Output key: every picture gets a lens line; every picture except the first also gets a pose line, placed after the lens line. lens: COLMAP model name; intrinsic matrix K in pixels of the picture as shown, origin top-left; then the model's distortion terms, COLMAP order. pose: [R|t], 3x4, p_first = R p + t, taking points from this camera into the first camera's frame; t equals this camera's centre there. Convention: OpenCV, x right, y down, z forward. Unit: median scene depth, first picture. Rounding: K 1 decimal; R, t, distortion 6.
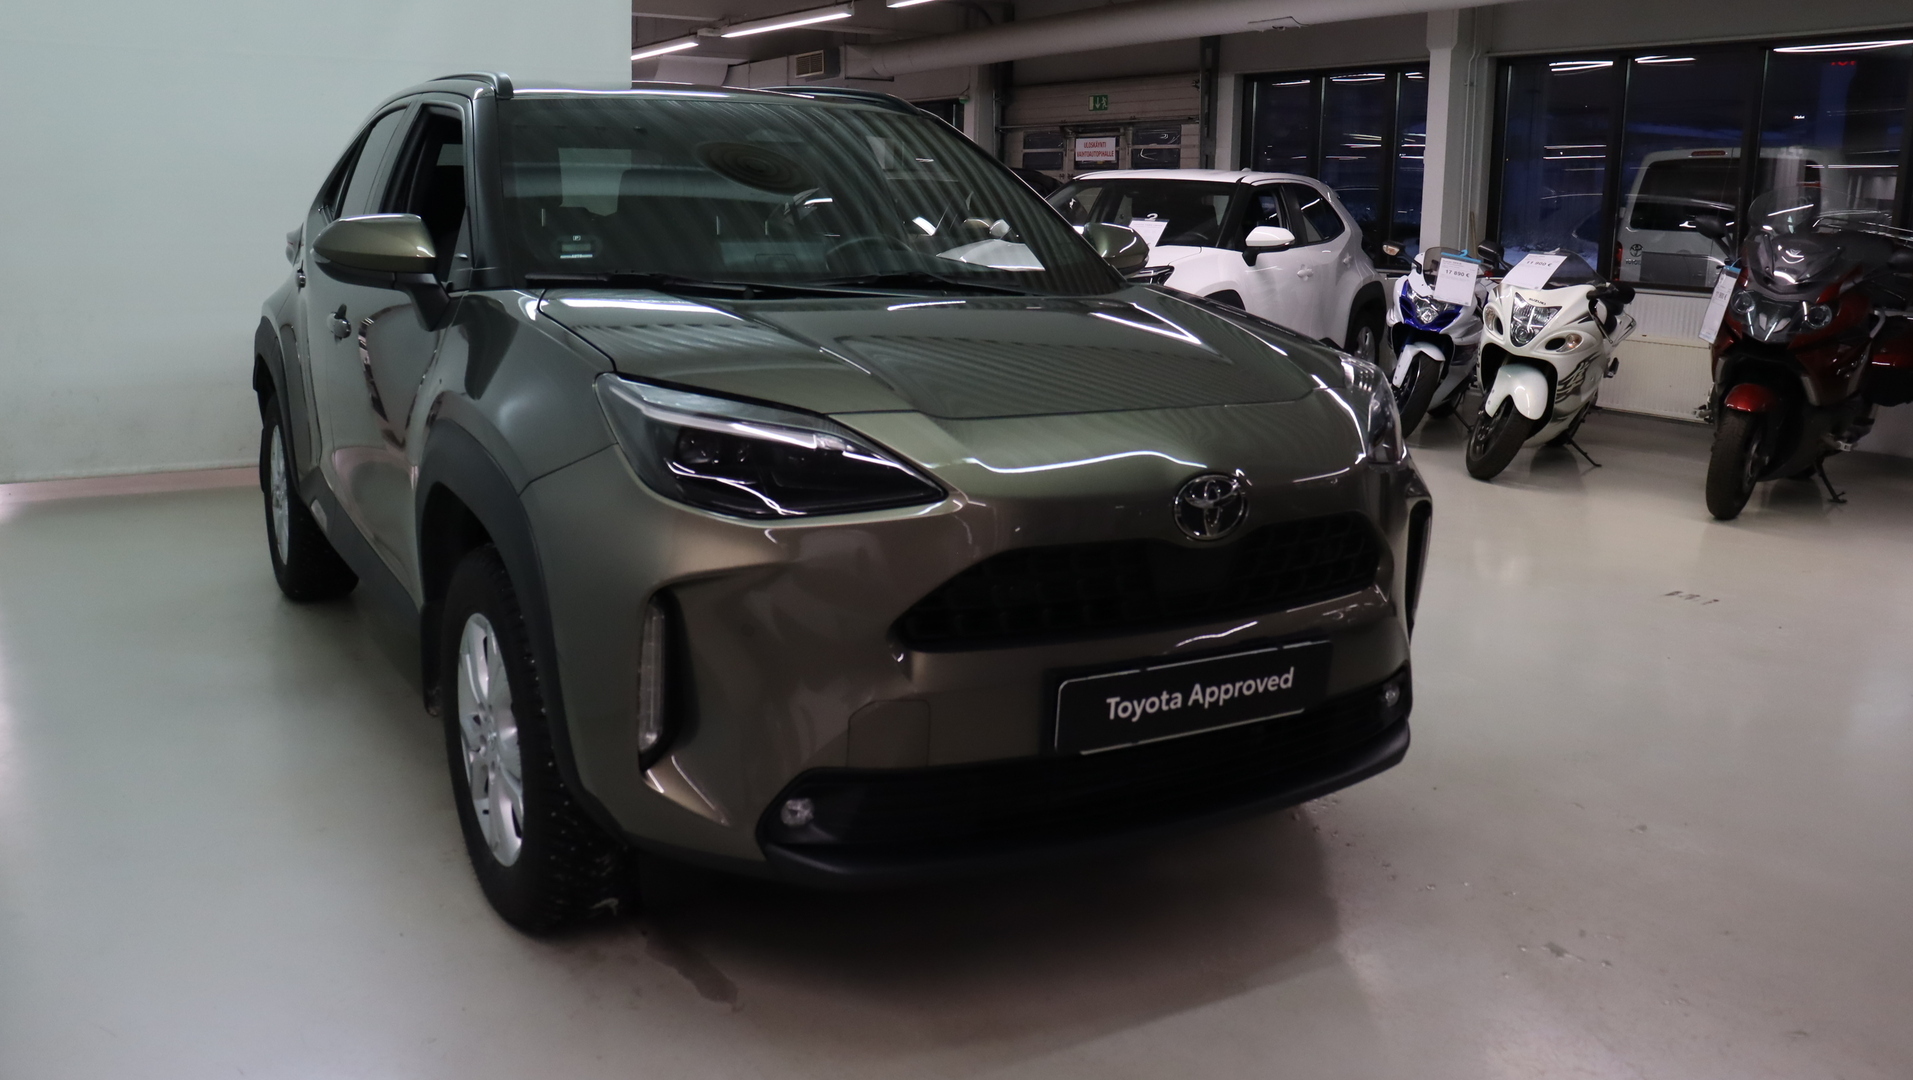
lens RADIAL K [[1546.8, 0, 960.0], [0, 1546.8, 527.7], [0, 0, 1]] dist [-0.146433, 0.089668]
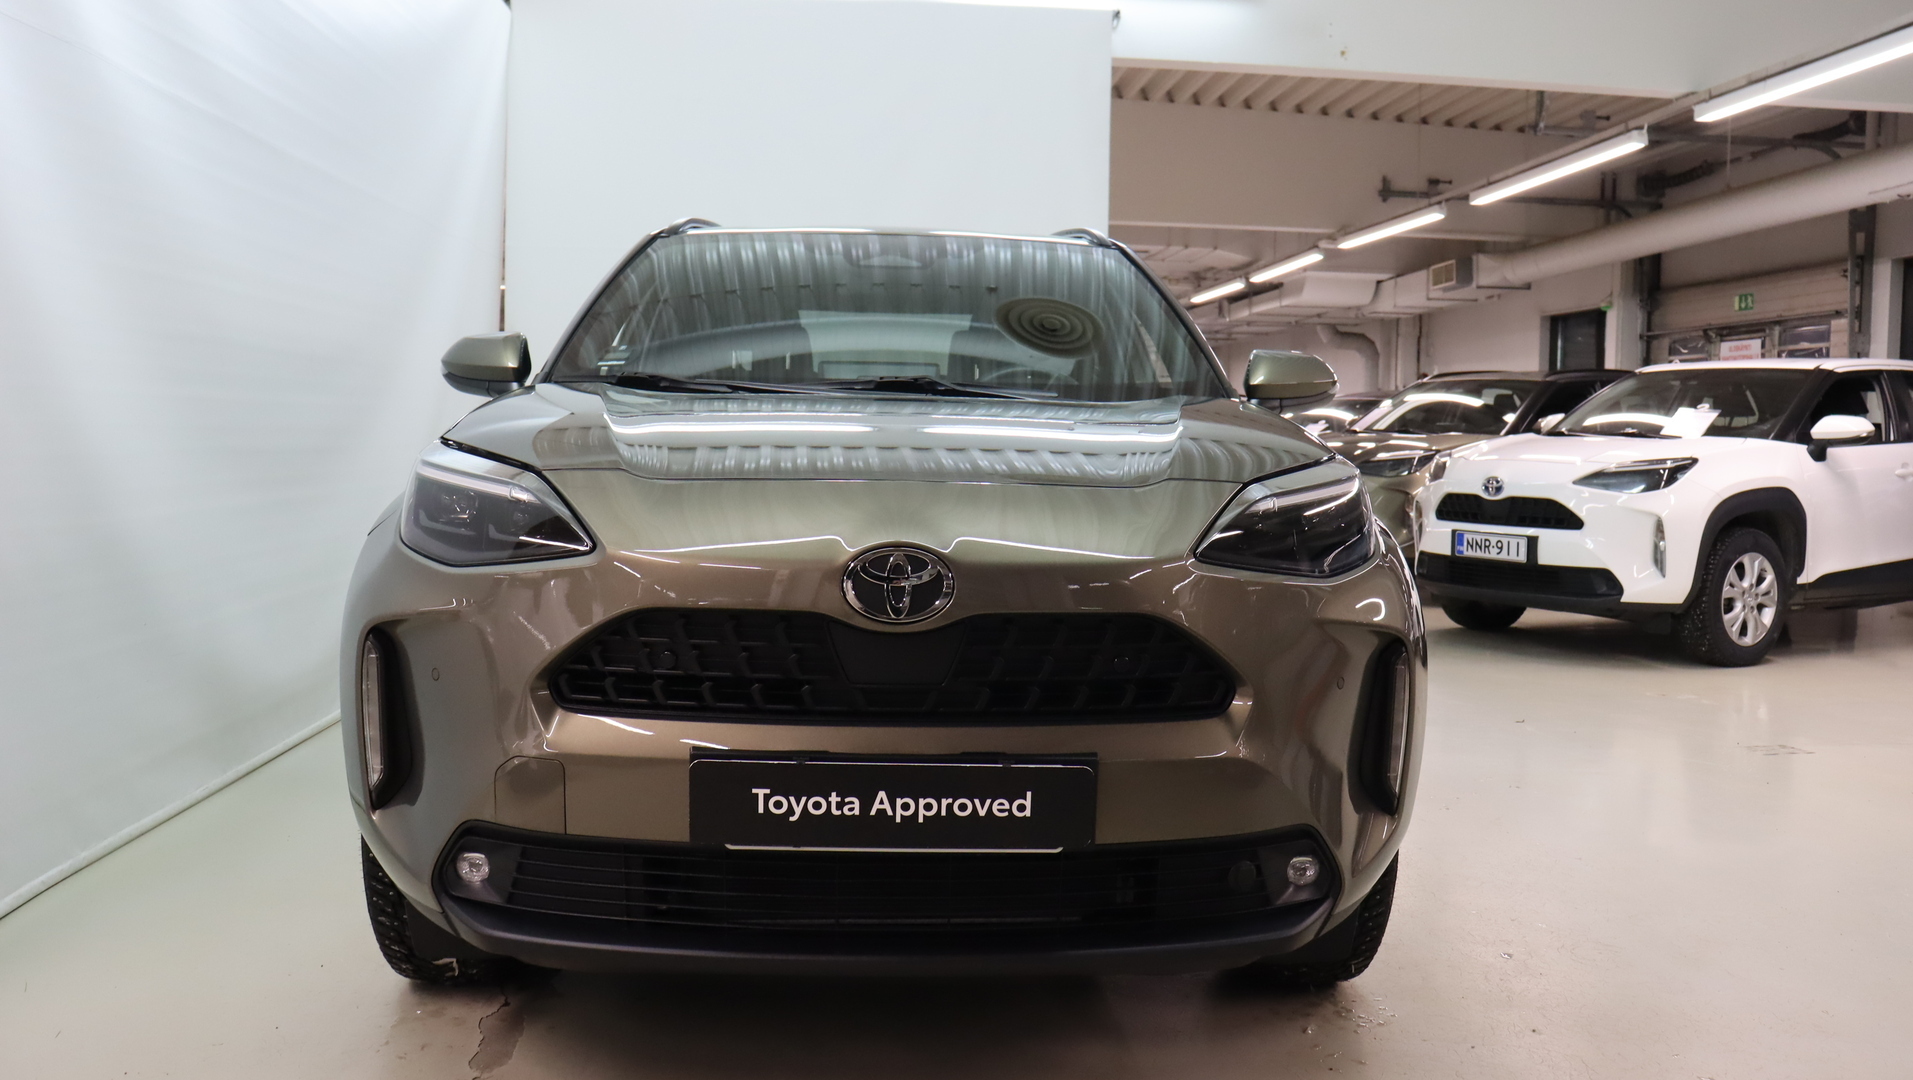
lens RADIAL K [[1546.8, 0, 960.0], [0, 1546.8, 527.7], [0, 0, 1]] dist [-0.146433, 0.089668]
pose [[0.887302, 0.024597, -0.460532, 0.559545], [-0.093654, 0.987380, -0.127706, 0.060088], [0.451579, 0.156445, 0.878409, 0.237848]]
